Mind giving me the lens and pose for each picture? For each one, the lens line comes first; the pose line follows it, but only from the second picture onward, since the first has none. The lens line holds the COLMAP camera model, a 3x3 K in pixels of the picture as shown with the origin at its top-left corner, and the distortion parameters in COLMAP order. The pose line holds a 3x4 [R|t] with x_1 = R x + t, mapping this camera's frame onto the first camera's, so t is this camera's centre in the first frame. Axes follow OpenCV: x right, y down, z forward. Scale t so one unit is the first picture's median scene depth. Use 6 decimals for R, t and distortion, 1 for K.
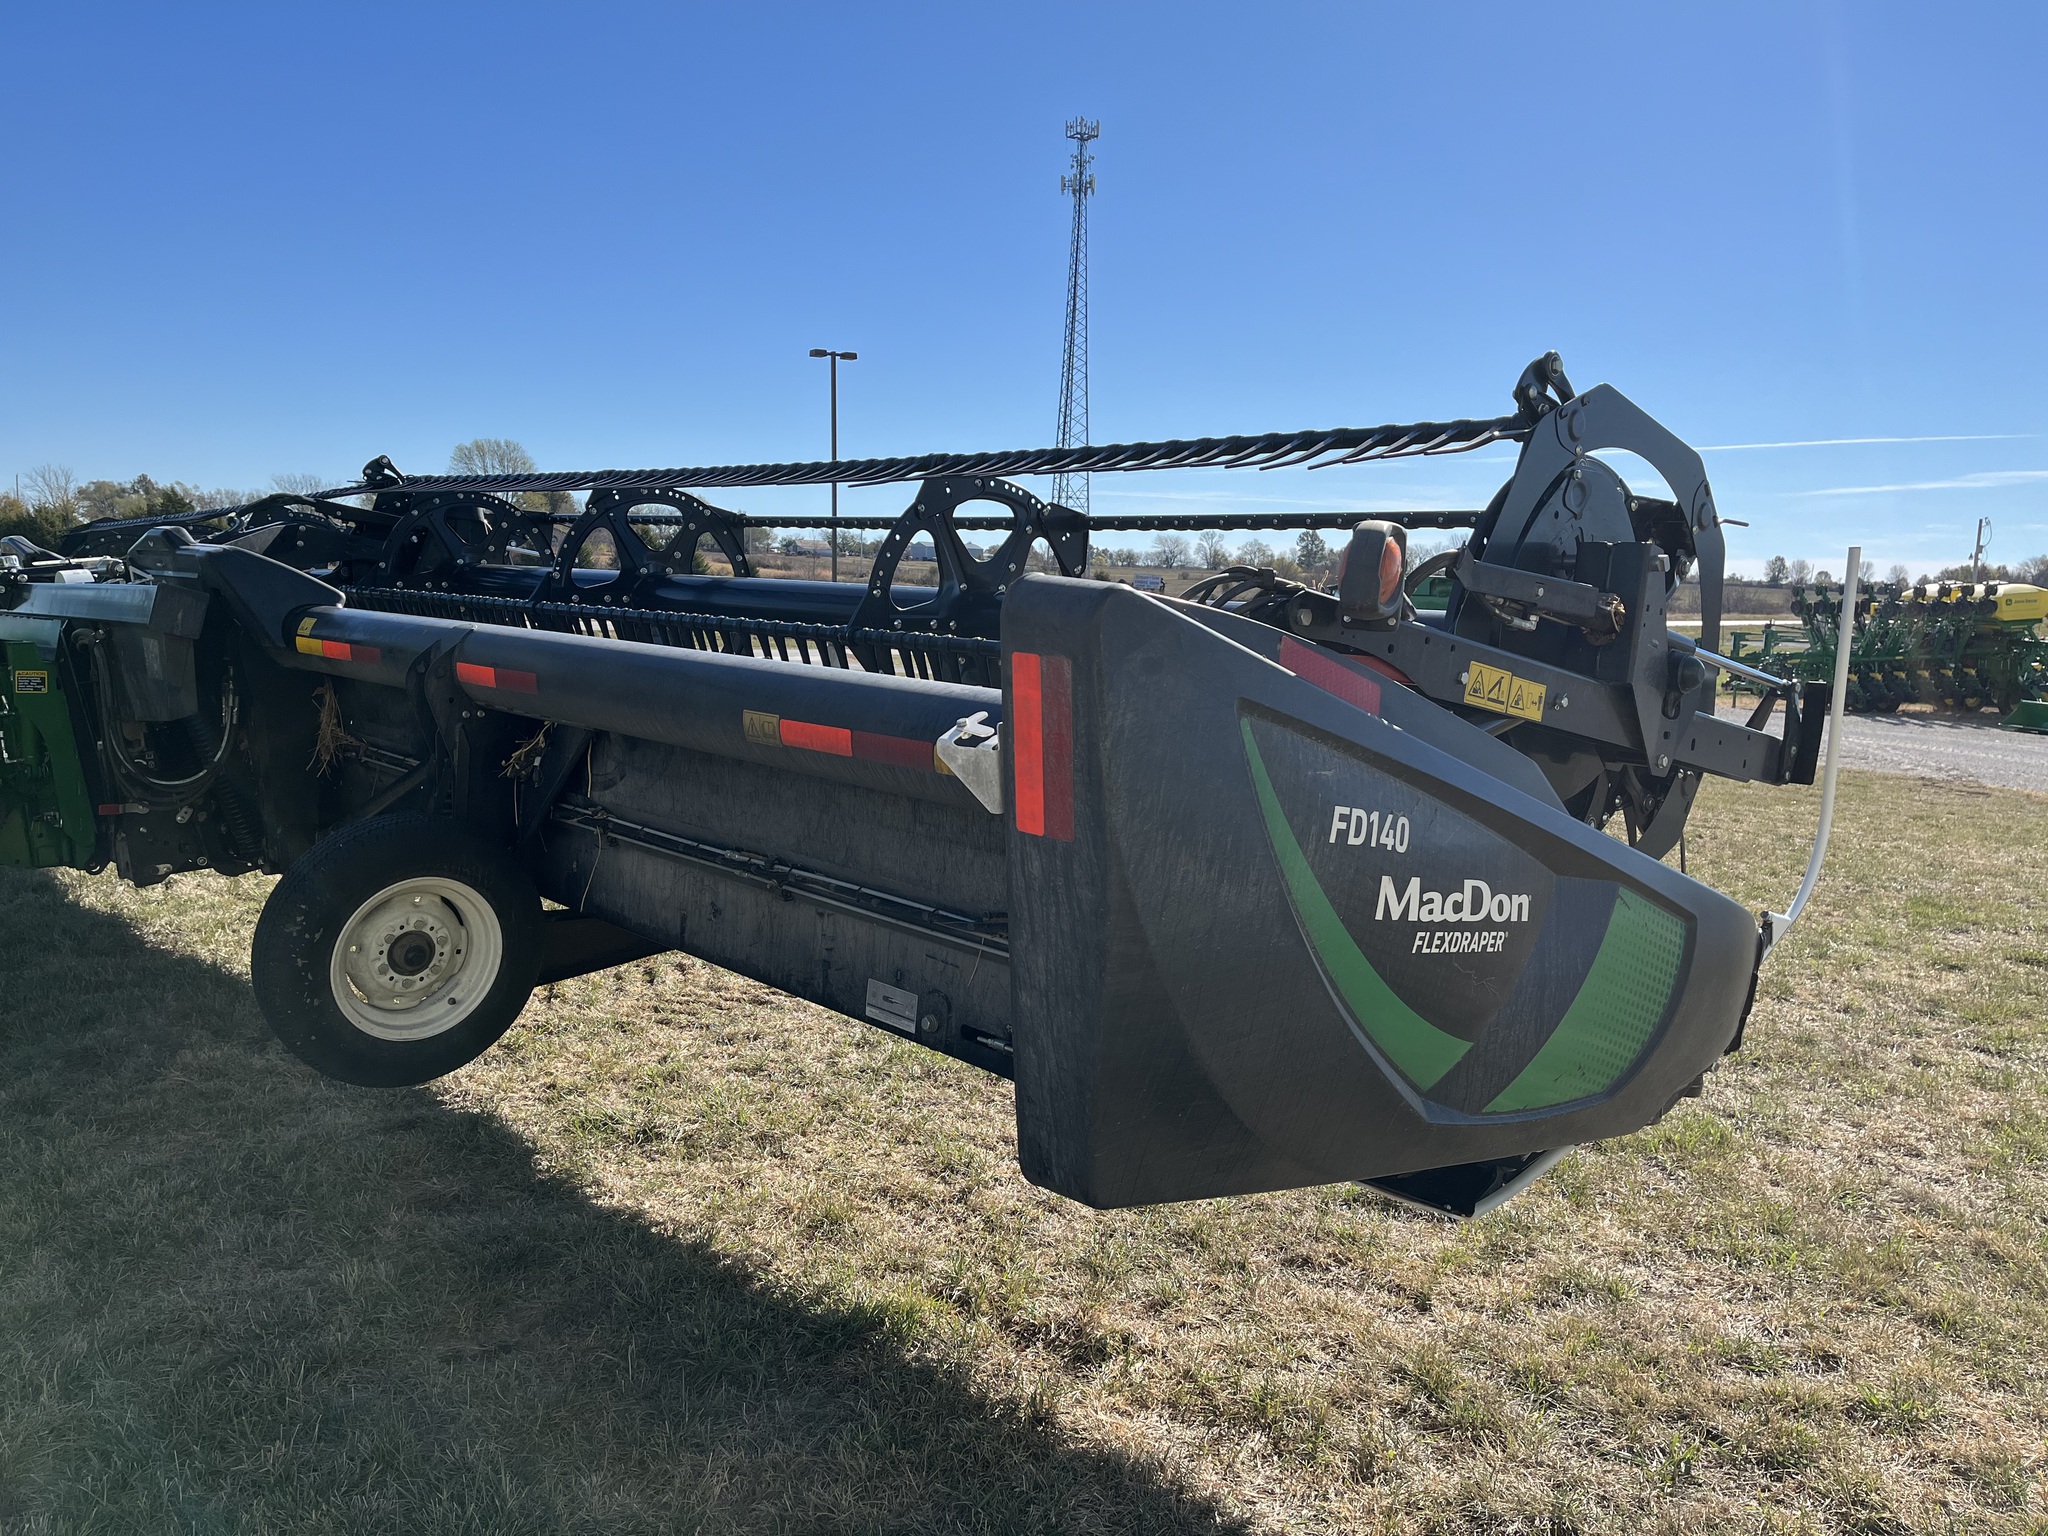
lens RADIAL K [[1568.7, 0, 1027.1], [0, 1568.7, 796.7], [0, 0, 1]] dist [0.082253, -0.111914]
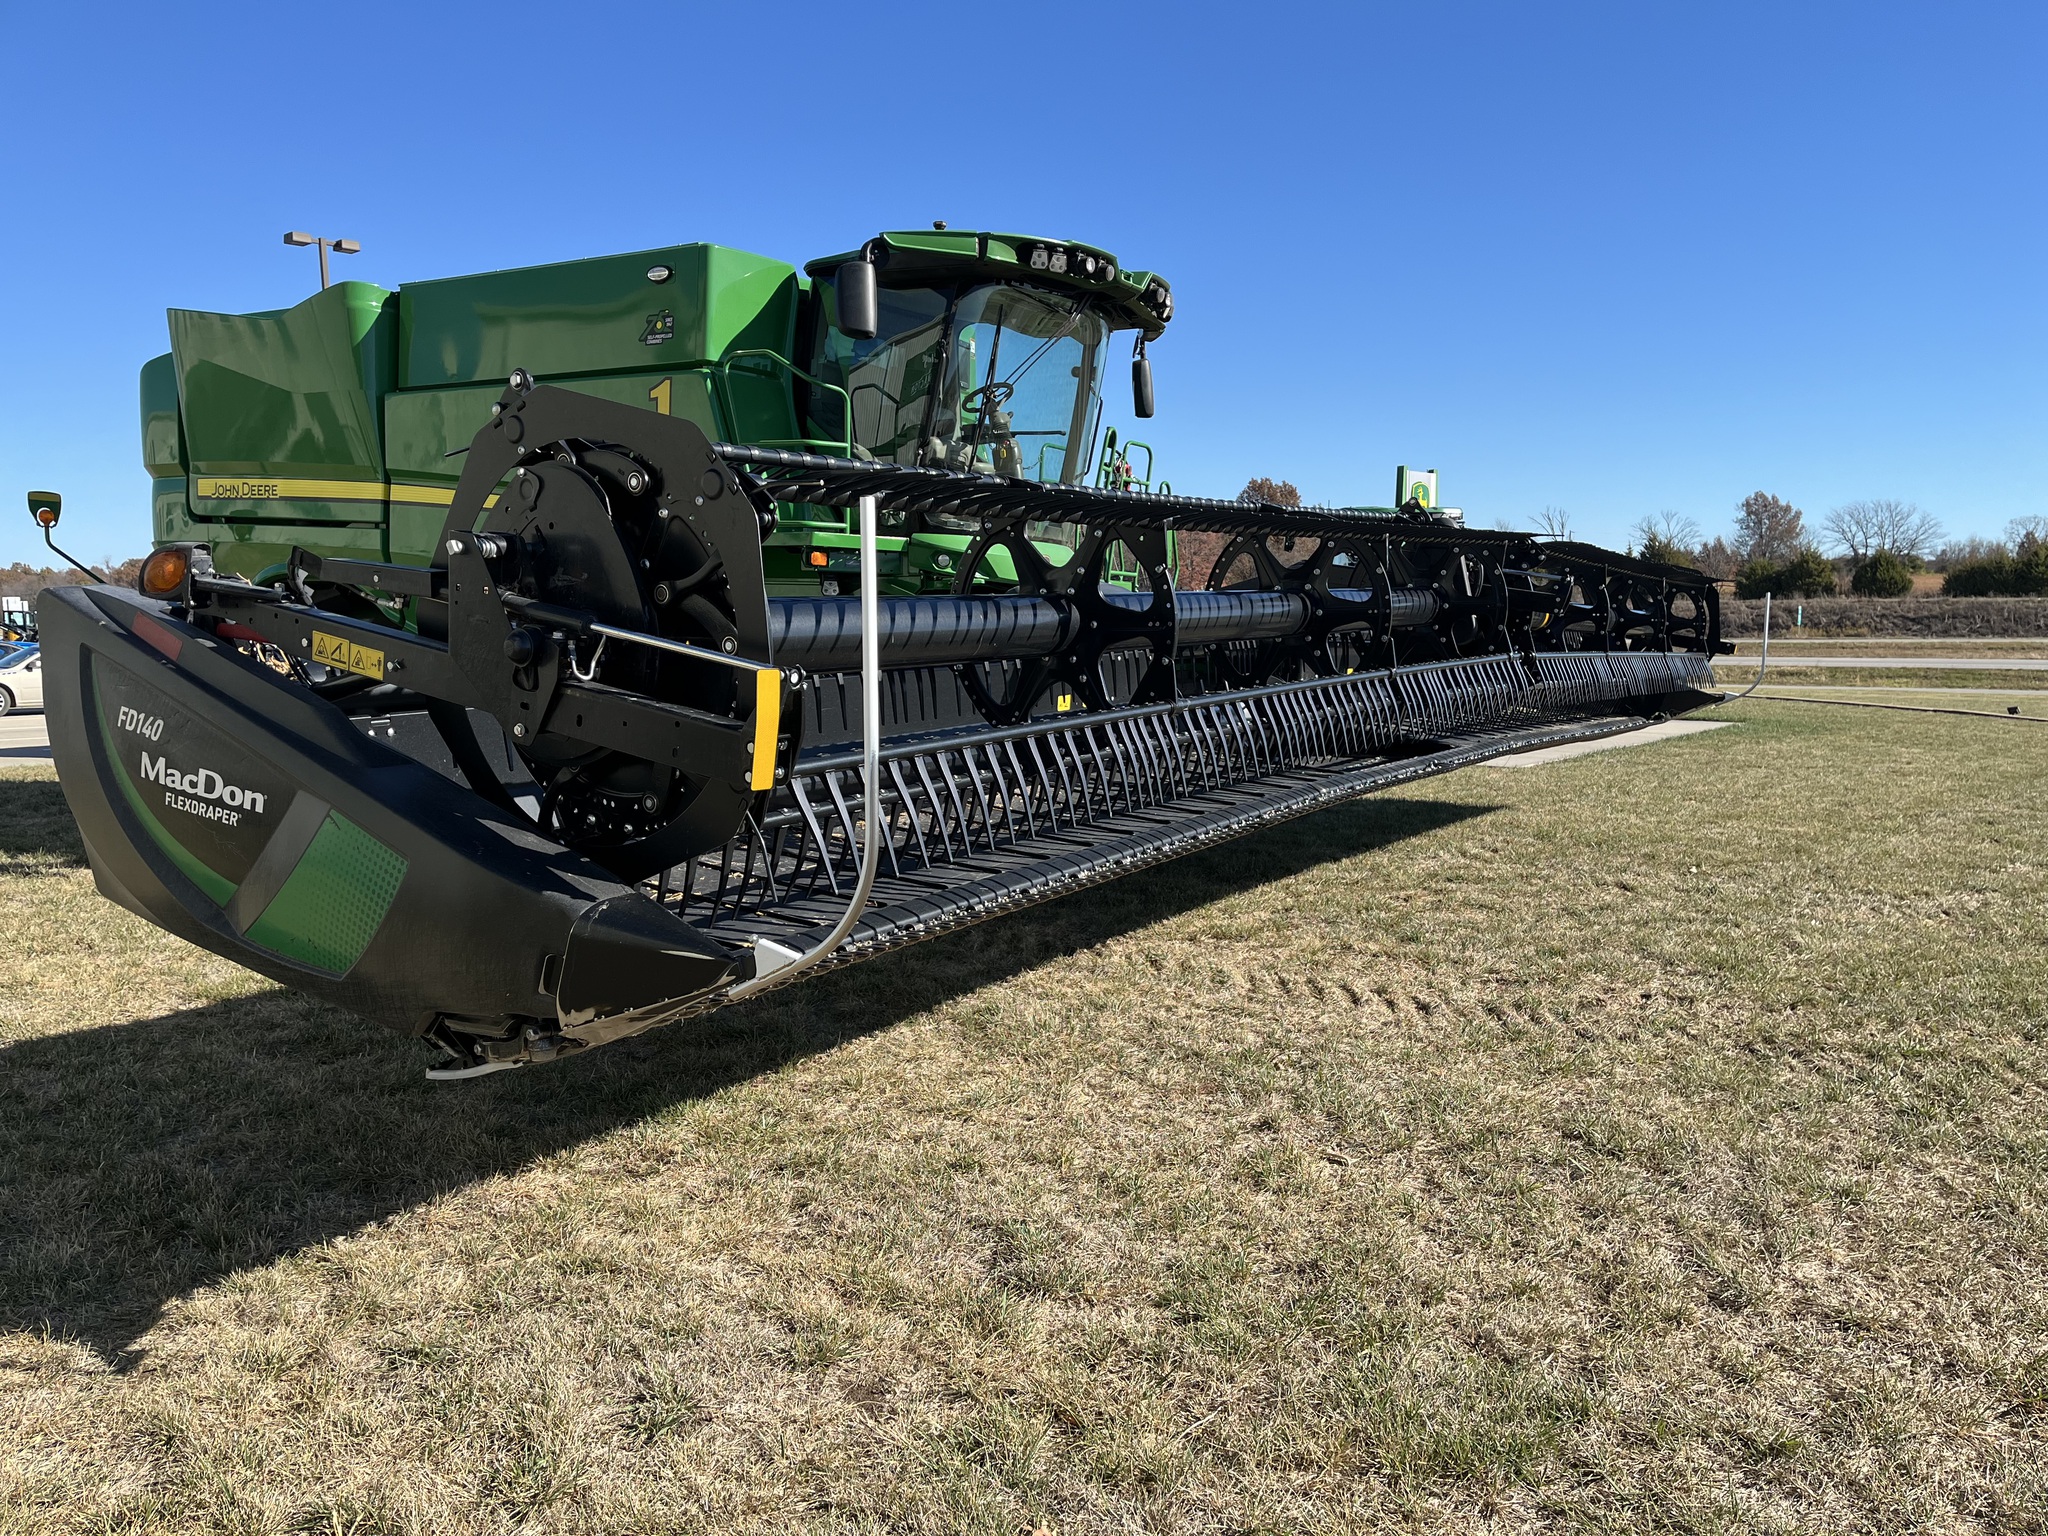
lens RADIAL K [[1568.7, 0, 1027.1], [0, 1568.7, 796.7], [0, 0, 1]] dist [0.082253, -0.111914]
pose [[0.257110, 0.086490, -0.962504, 2.004002], [-0.114035, 0.991744, 0.058656, -0.104521], [0.959630, 0.094678, 0.264850, 1.379137]]
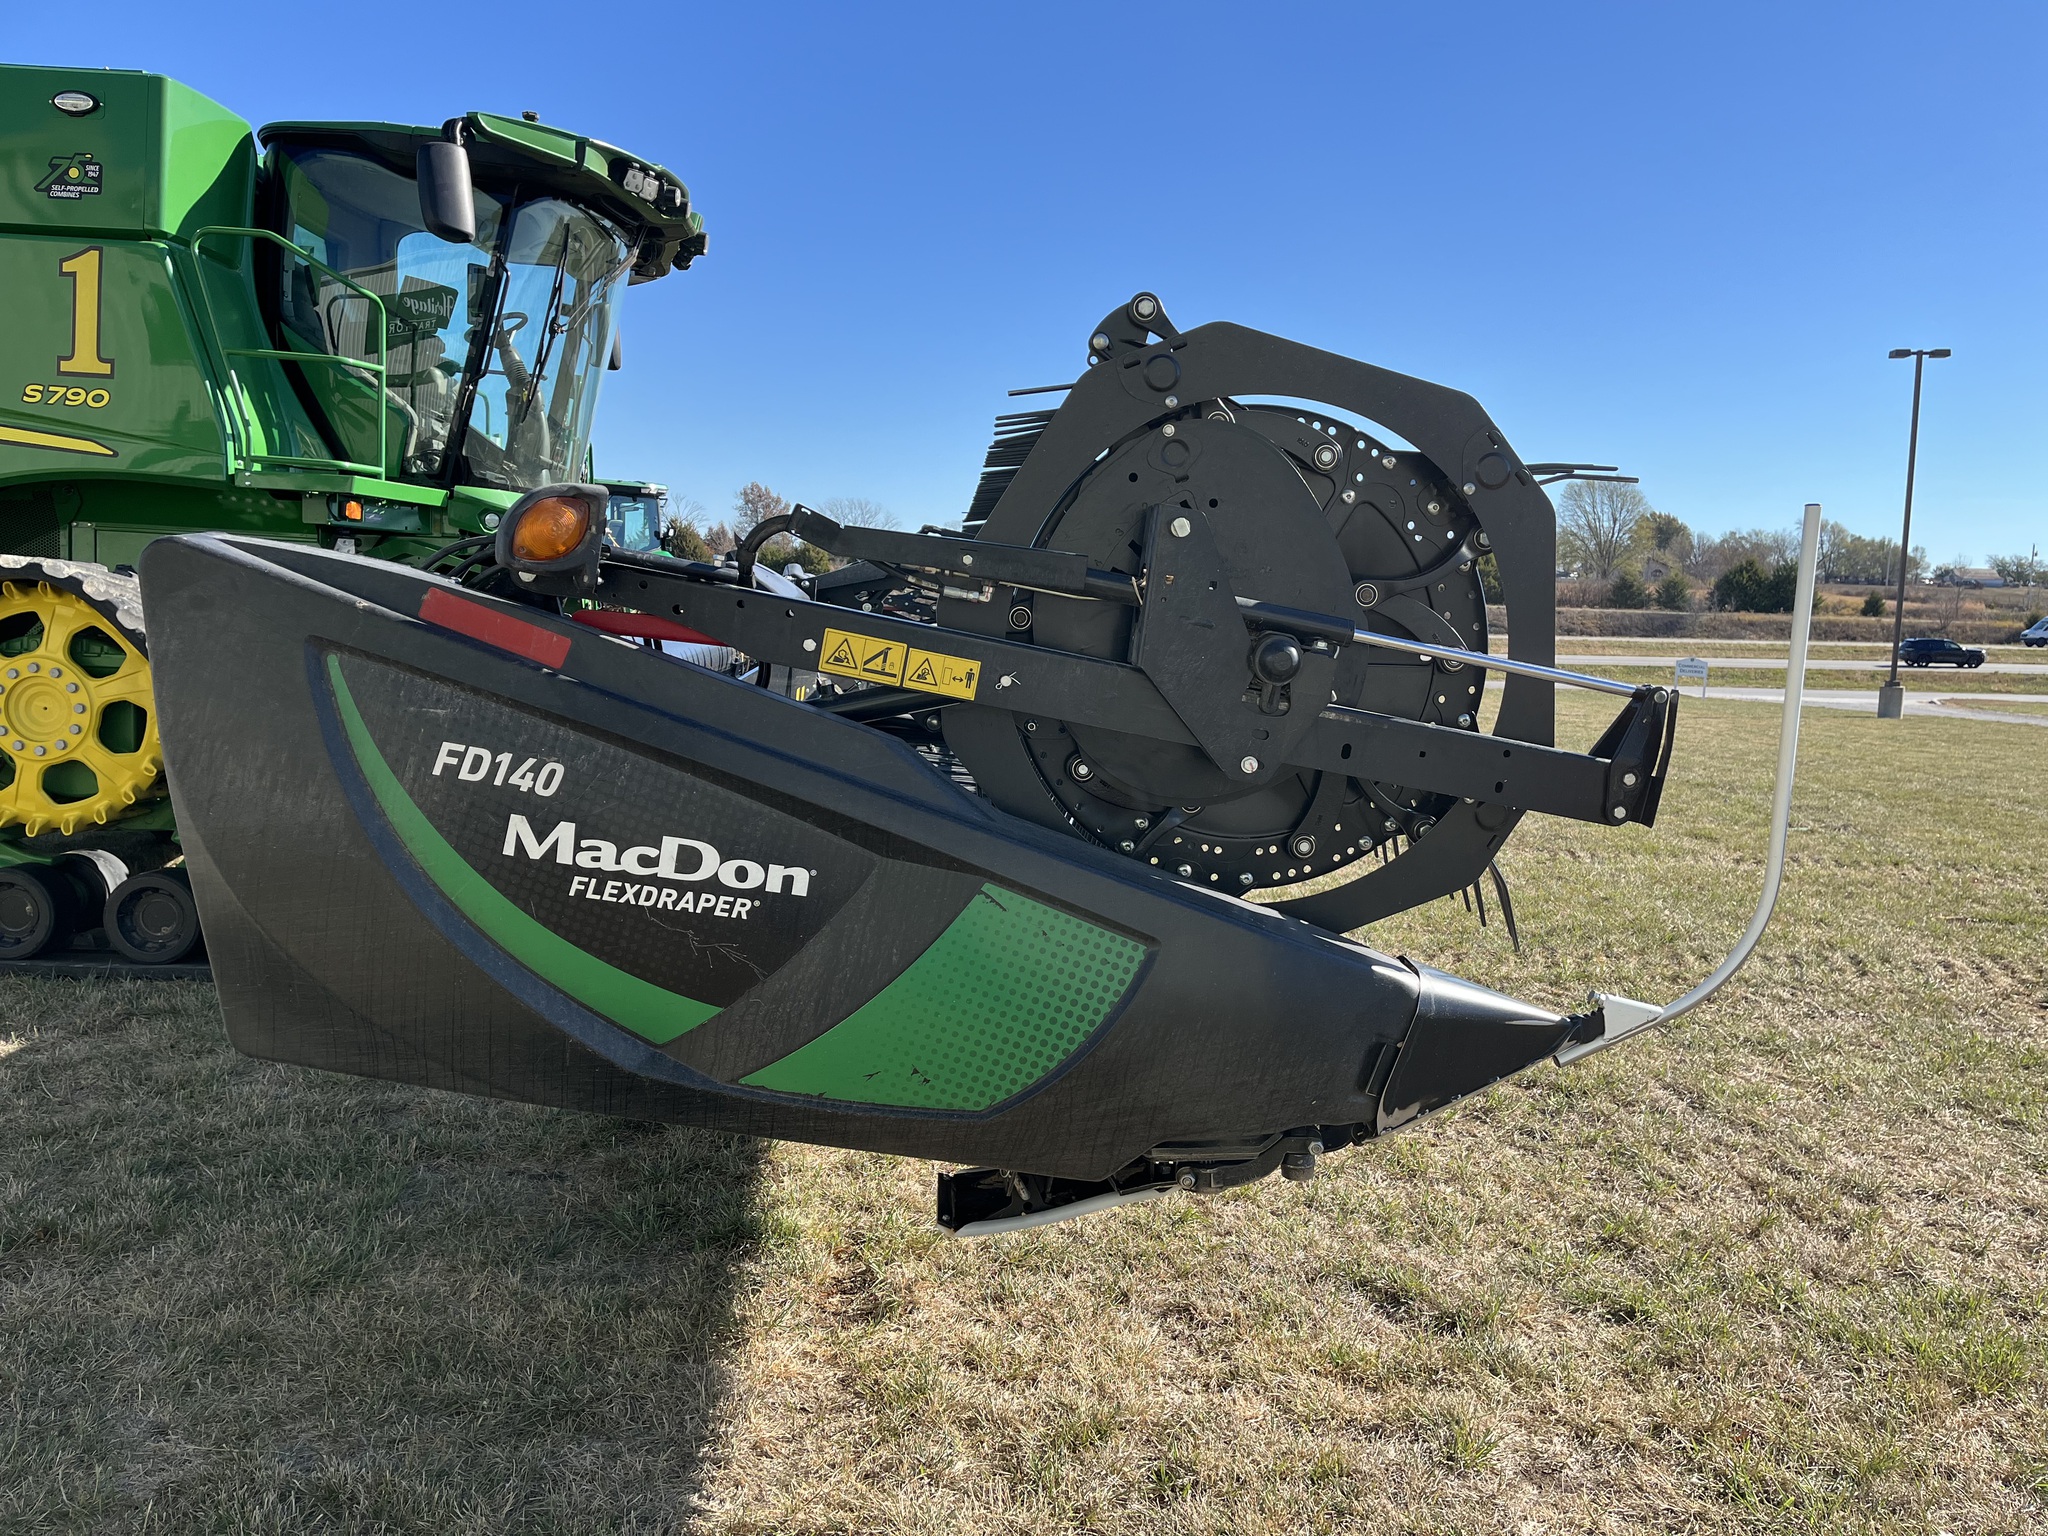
lens RADIAL K [[1568.7, 0, 1027.1], [0, 1568.7, 796.7], [0, 0, 1]] dist [0.082253, -0.111914]
pose [[0.774833, 0.077320, -0.627420, 1.097853], [-0.091598, 0.995750, 0.009593, -0.003548], [0.625495, 0.050037, 0.778622, 0.361789]]
